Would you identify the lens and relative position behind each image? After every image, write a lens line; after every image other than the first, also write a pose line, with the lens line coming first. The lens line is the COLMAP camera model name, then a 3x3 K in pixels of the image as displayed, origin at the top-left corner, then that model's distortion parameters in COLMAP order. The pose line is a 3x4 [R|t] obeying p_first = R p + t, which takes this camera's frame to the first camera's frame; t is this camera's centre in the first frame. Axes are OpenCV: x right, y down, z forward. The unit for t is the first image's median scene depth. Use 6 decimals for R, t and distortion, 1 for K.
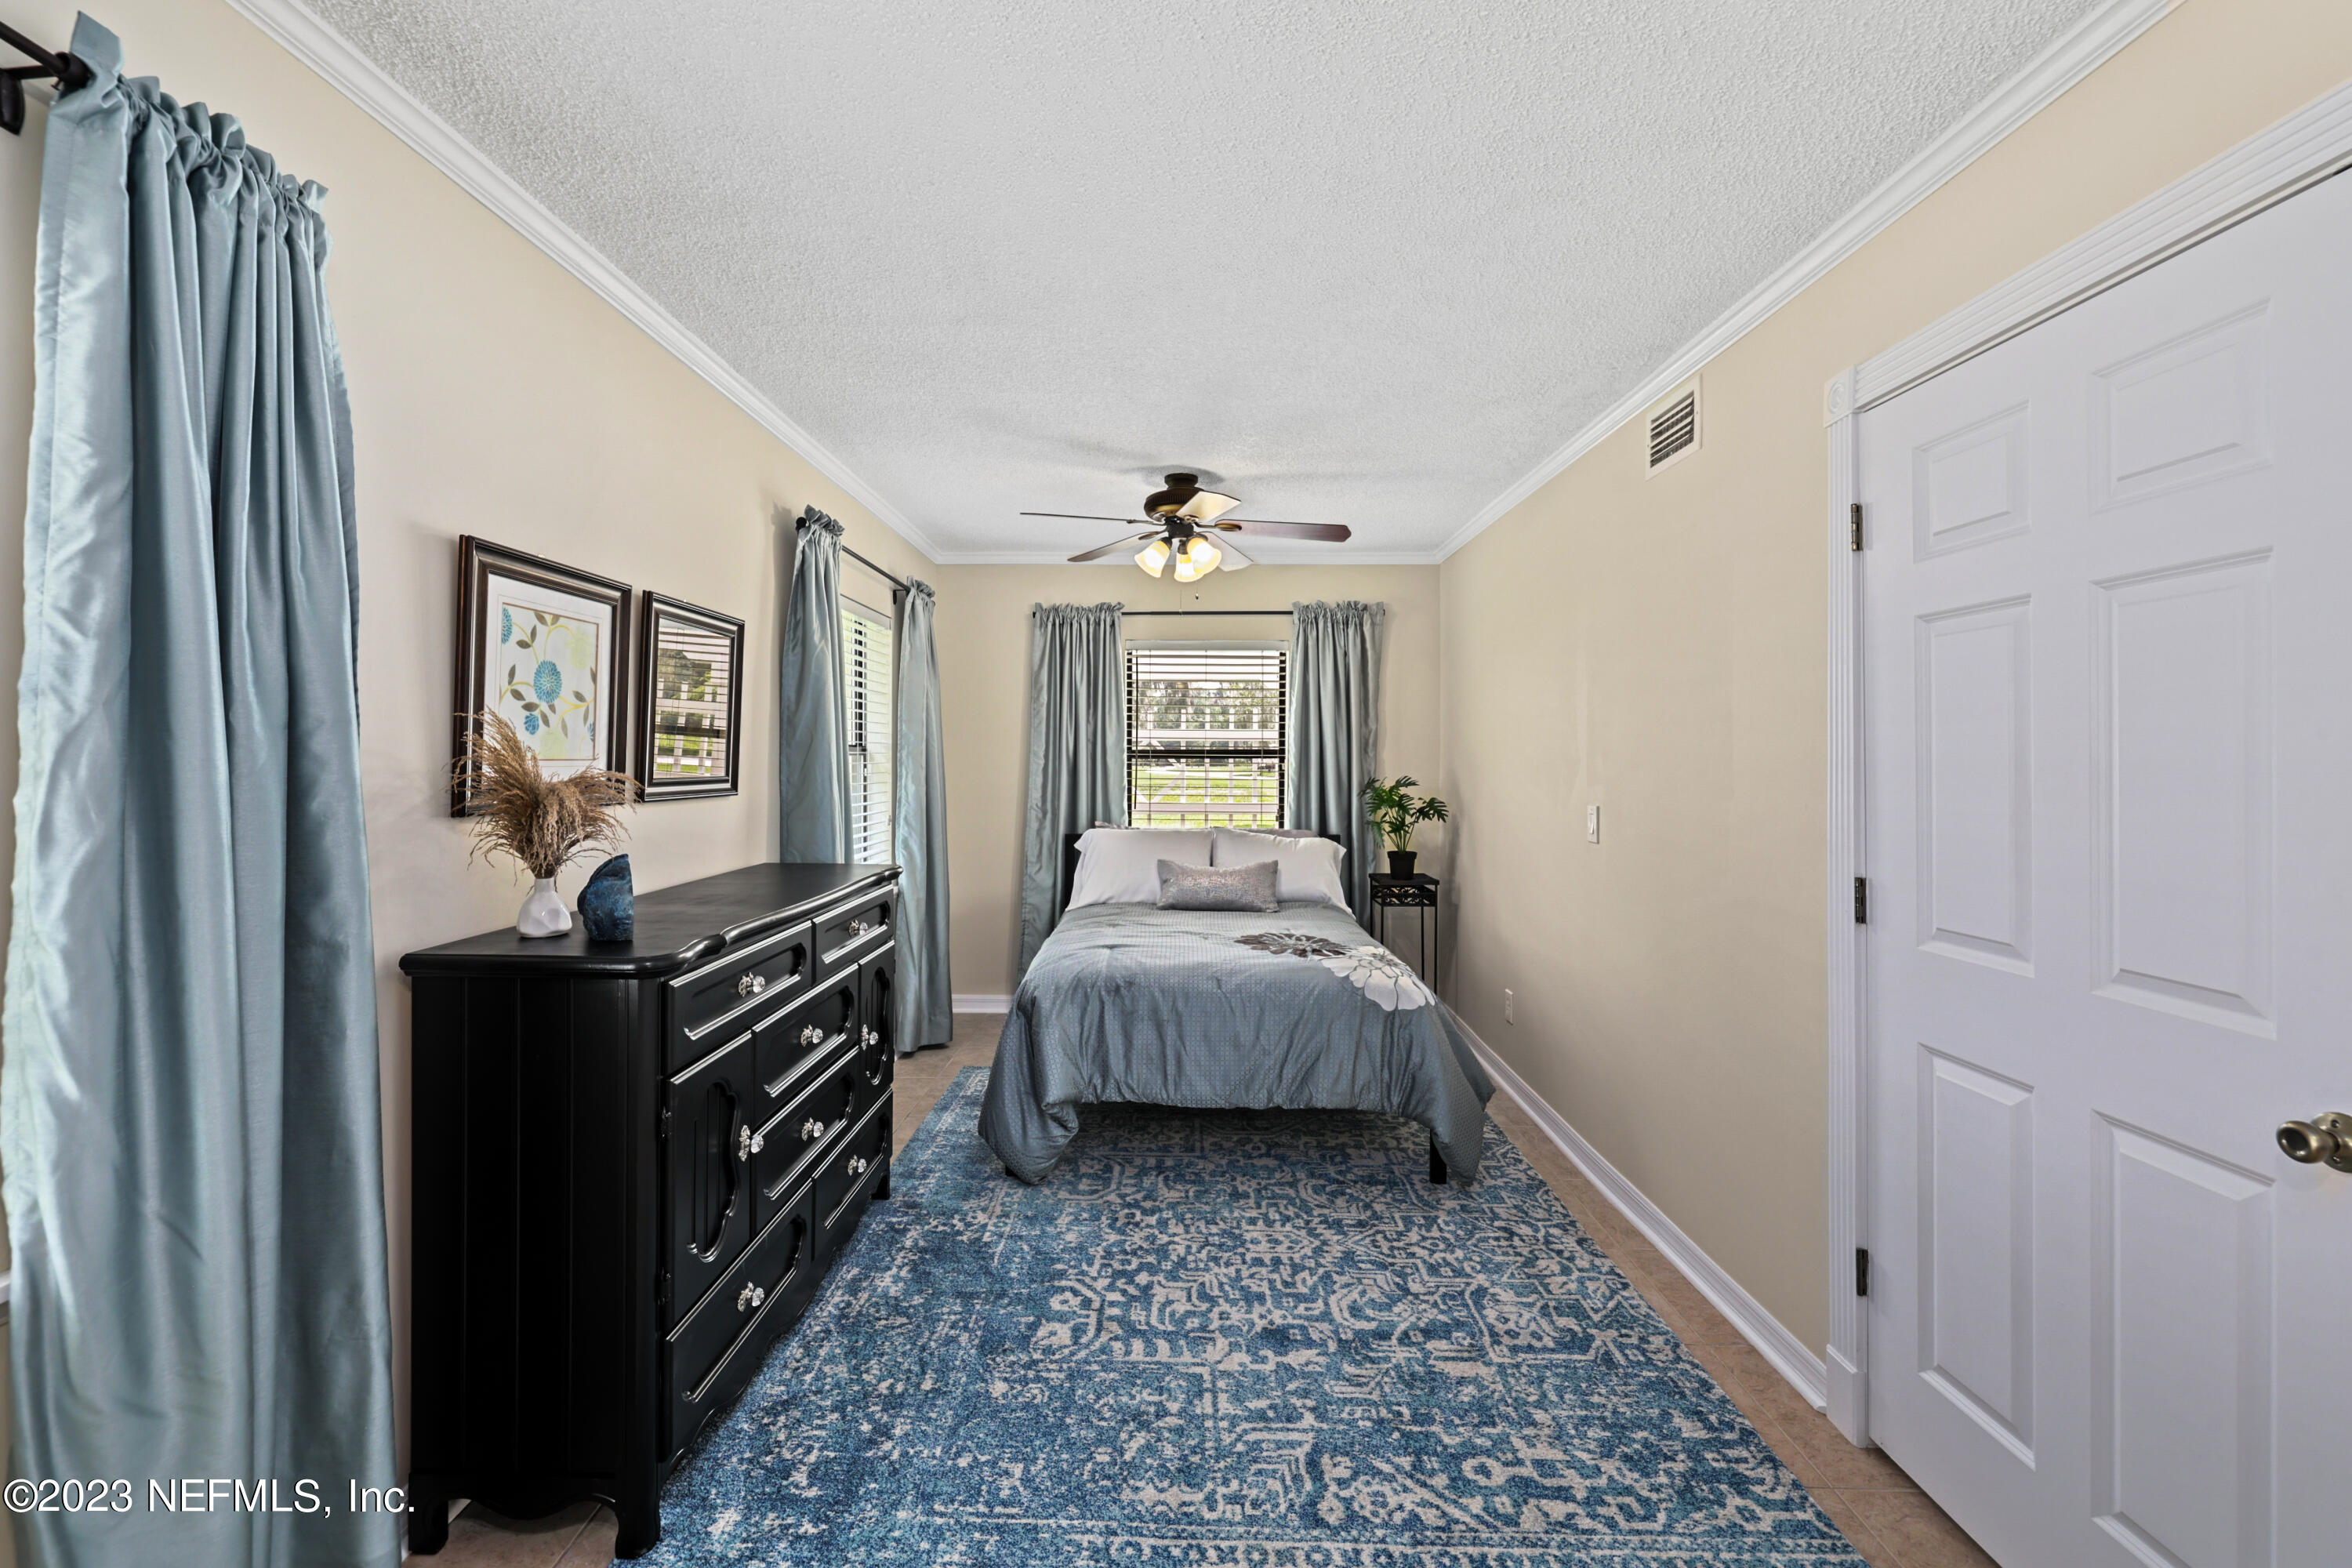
lens RADIAL K [[984.4, 0, 1166.0], [0, 984.4, 767.9], [0, 0, 1]] dist [0.000587, -0.000633]
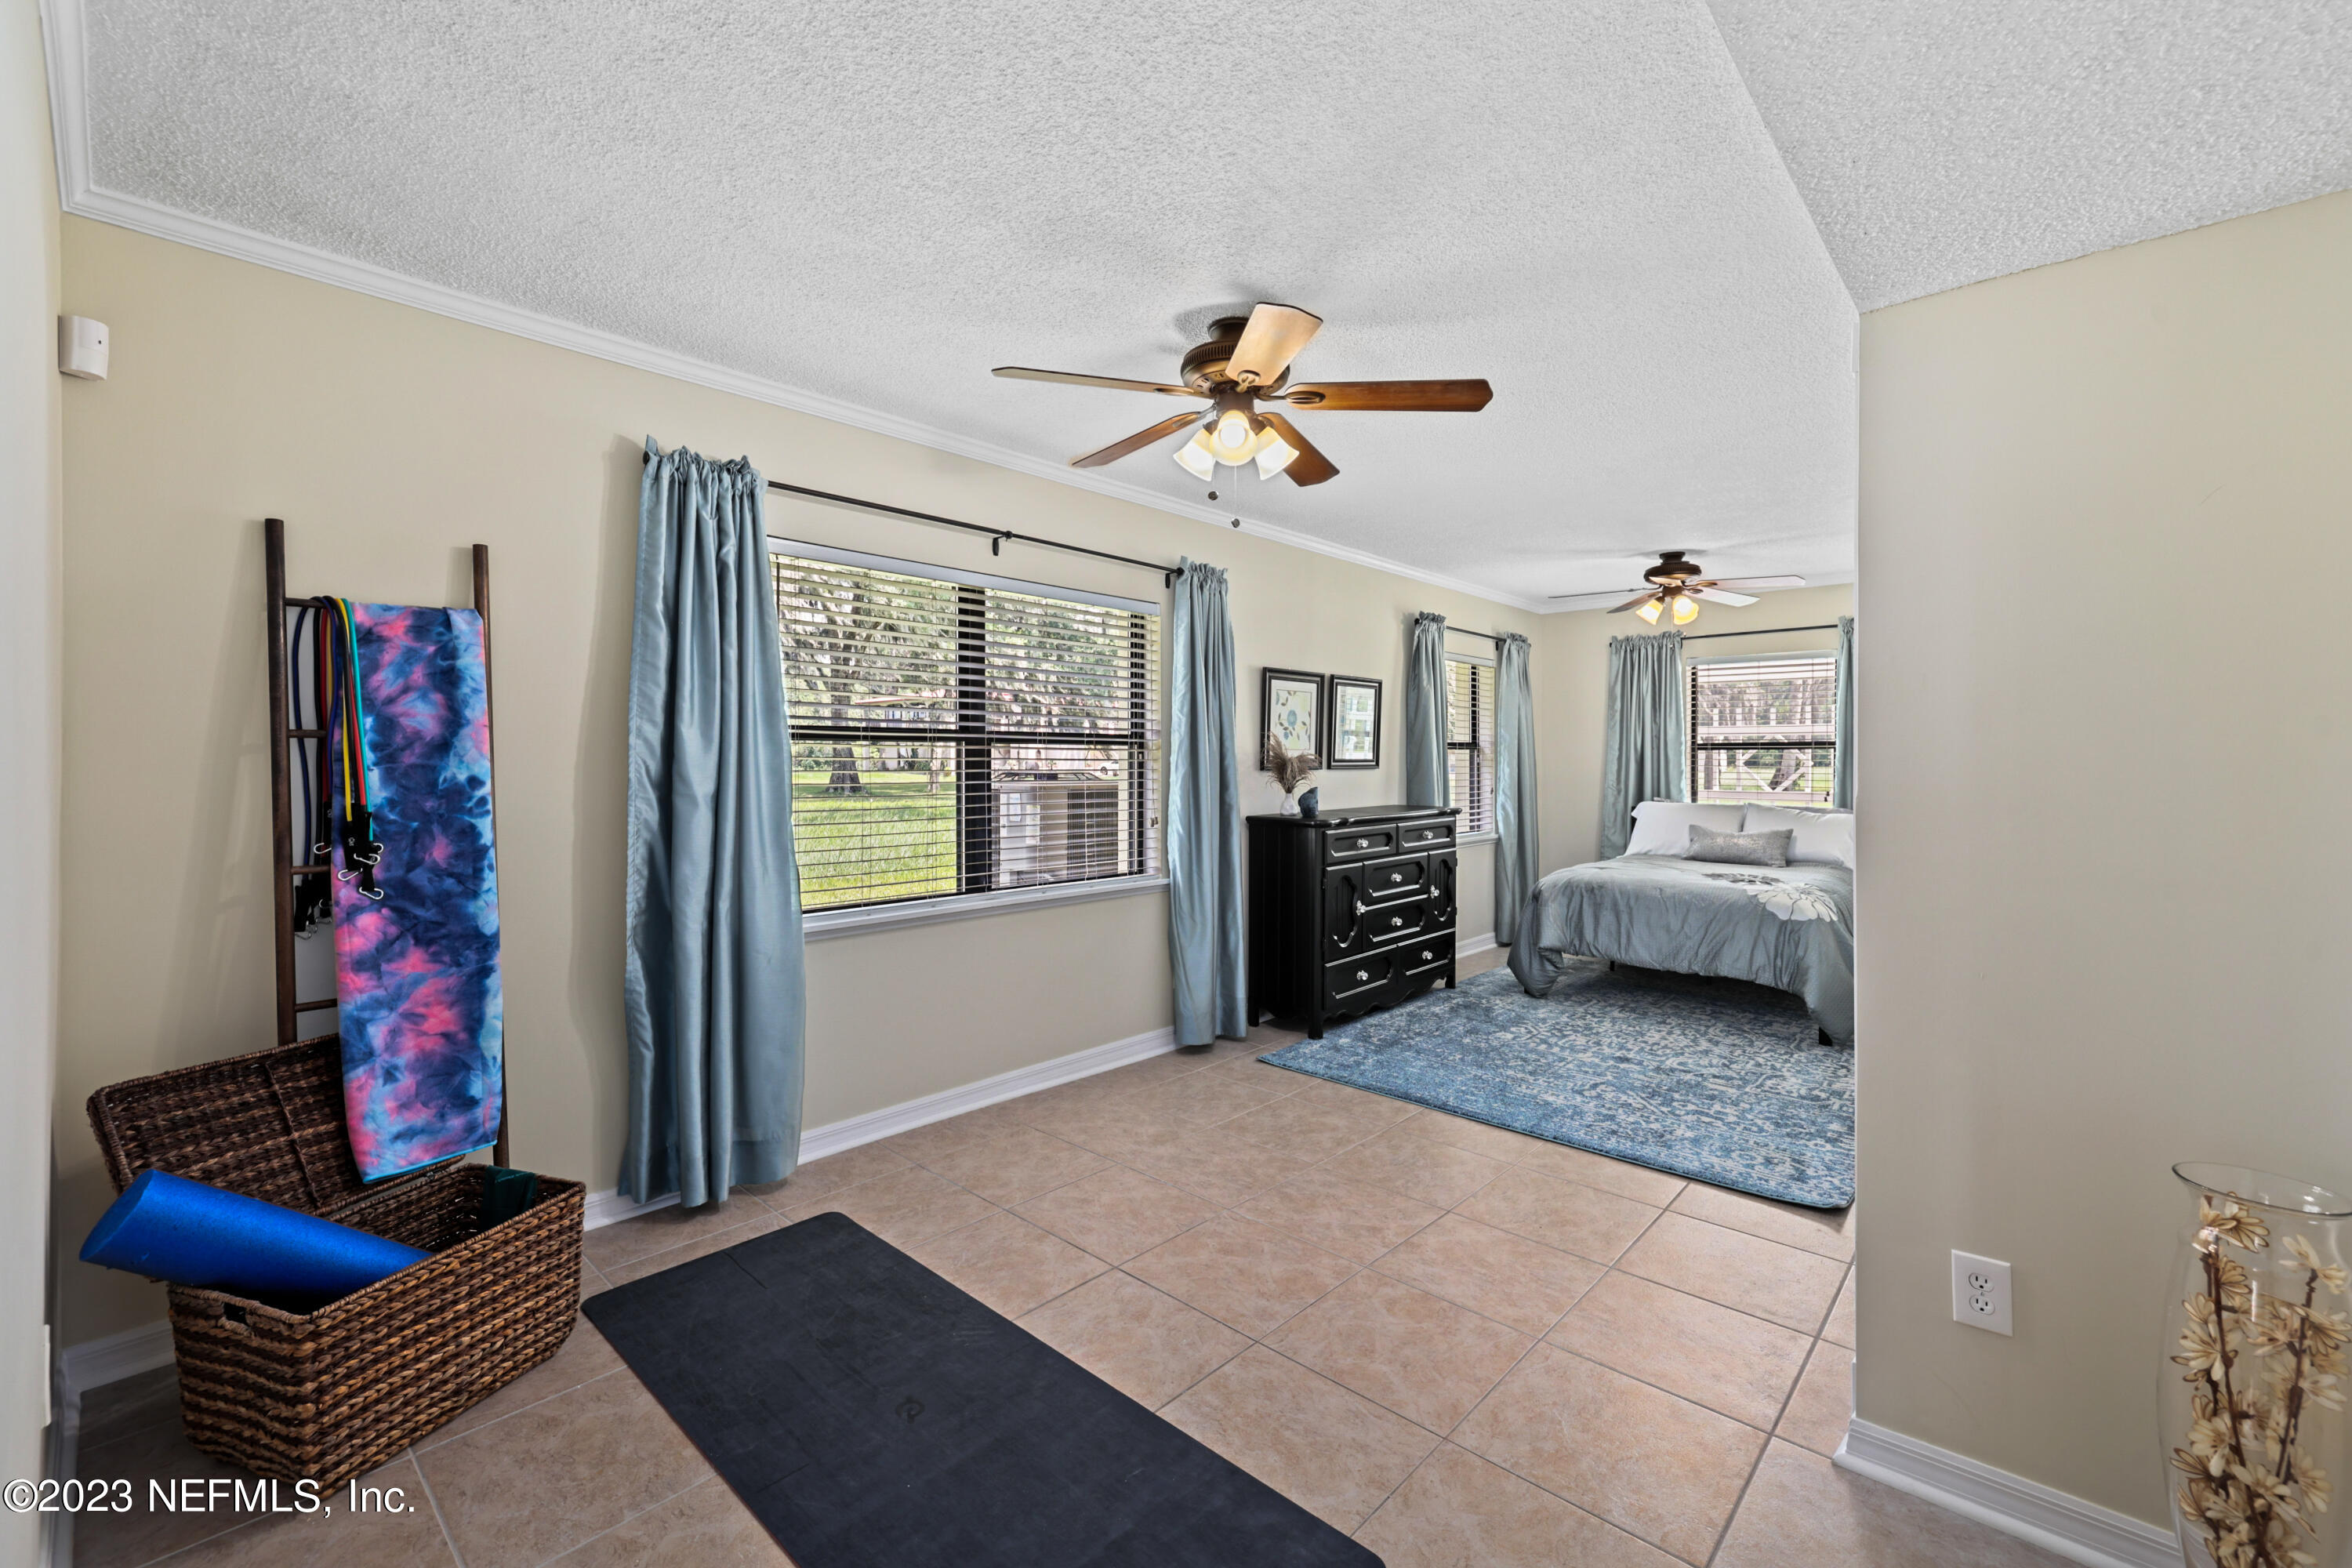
lens RADIAL K [[984.4, 0, 1183.4], [0, 984.4, 769.1], [0, 0, 1]] dist [0.000587, -0.000633]
pose [[0.757271, 0.002247, -0.653097, 0.700749], [-0.000936, 0.999997, 0.002355, 0.030708], [0.653101, -0.001172, 0.757270, -0.944231]]
